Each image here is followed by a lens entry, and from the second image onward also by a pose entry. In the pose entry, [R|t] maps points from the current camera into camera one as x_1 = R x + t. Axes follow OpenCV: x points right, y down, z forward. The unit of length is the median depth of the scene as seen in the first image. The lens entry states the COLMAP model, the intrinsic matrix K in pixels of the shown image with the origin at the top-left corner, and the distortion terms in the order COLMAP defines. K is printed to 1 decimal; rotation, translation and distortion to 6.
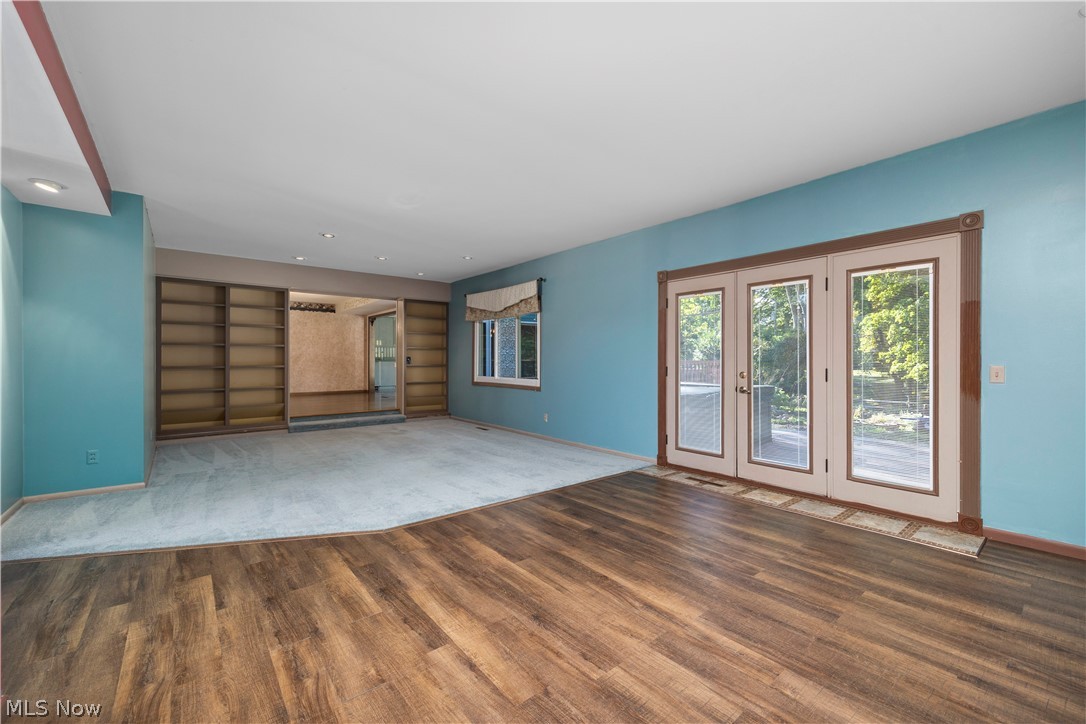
lens RADIAL K [[434.1, 0, 543.0], [0, 434.1, 362.0], [0, 0, 1]] dist [0.000432, 0.000004]
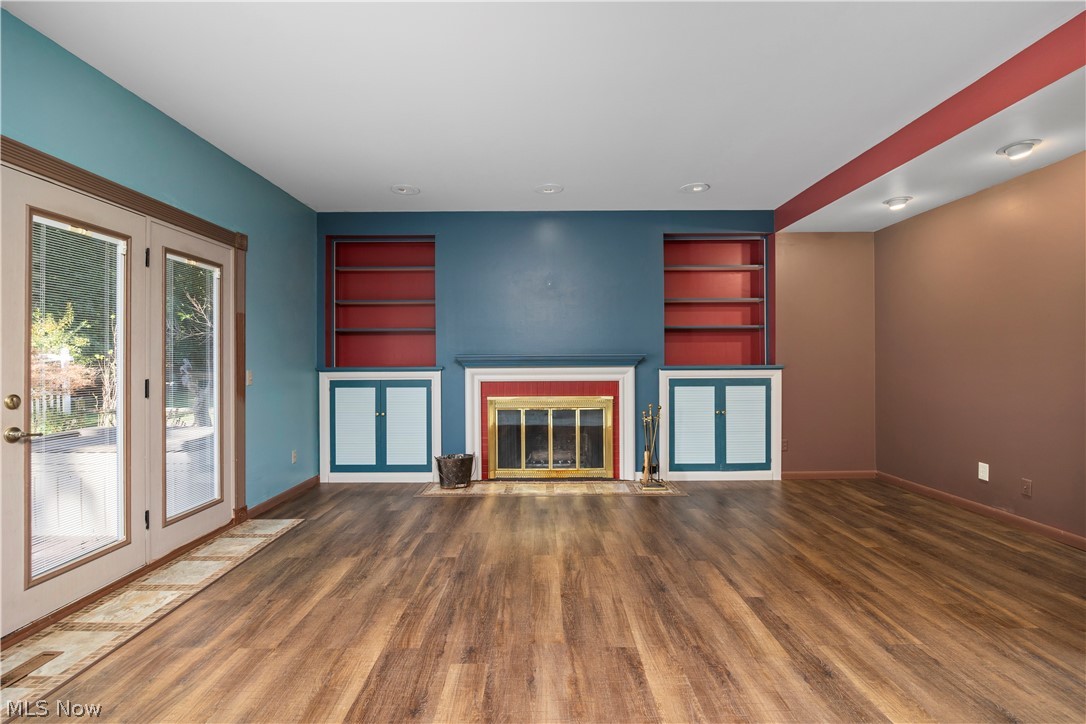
lens RADIAL K [[481.0, 0, 542.1], [0, 481.0, 359.4], [0, 0, 1]] dist [-0.011619, -0.000443]
pose [[-0.772427, 0.008620, 0.635045, -0.438073], [0.008075, 0.999960, -0.003751, -0.011547], [-0.635052, 0.002231, -0.772466, 1.651452]]
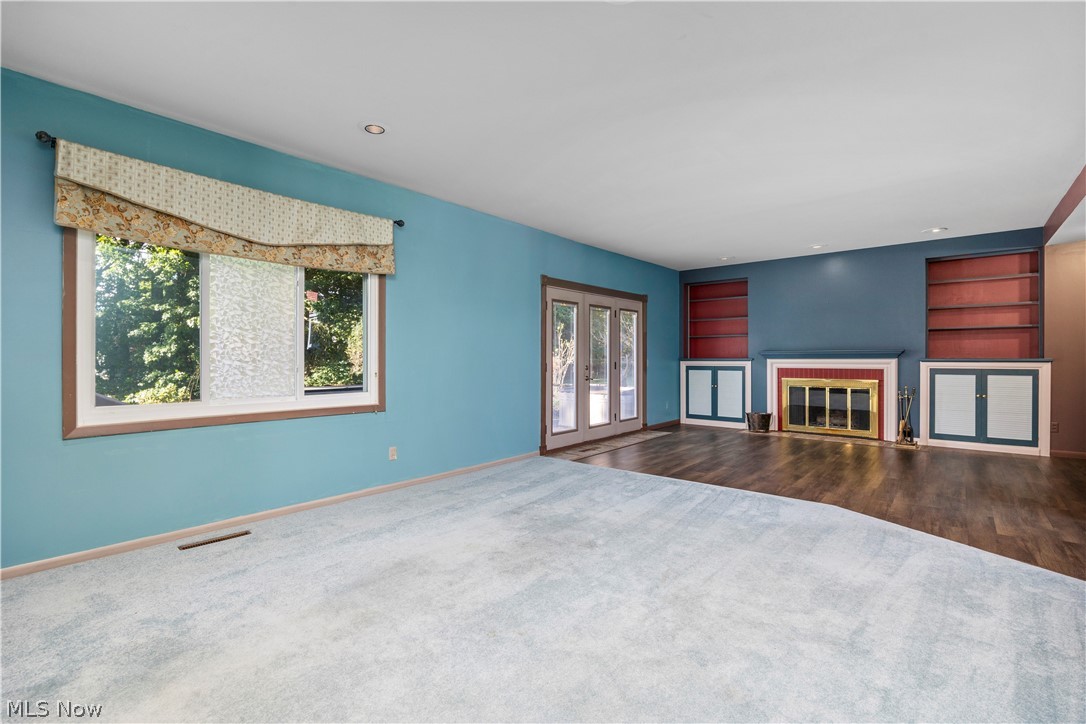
lens RADIAL K [[481.0, 0, 542.1], [0, 481.0, 359.4], [0, 0, 1]] dist [-0.011619, -0.000443]
pose [[-0.163941, -0.003887, 0.986462, -1.690729], [0.005891, 0.999971, 0.004919, -0.009003], [-0.986453, 0.006618, -0.163913, 2.240960]]
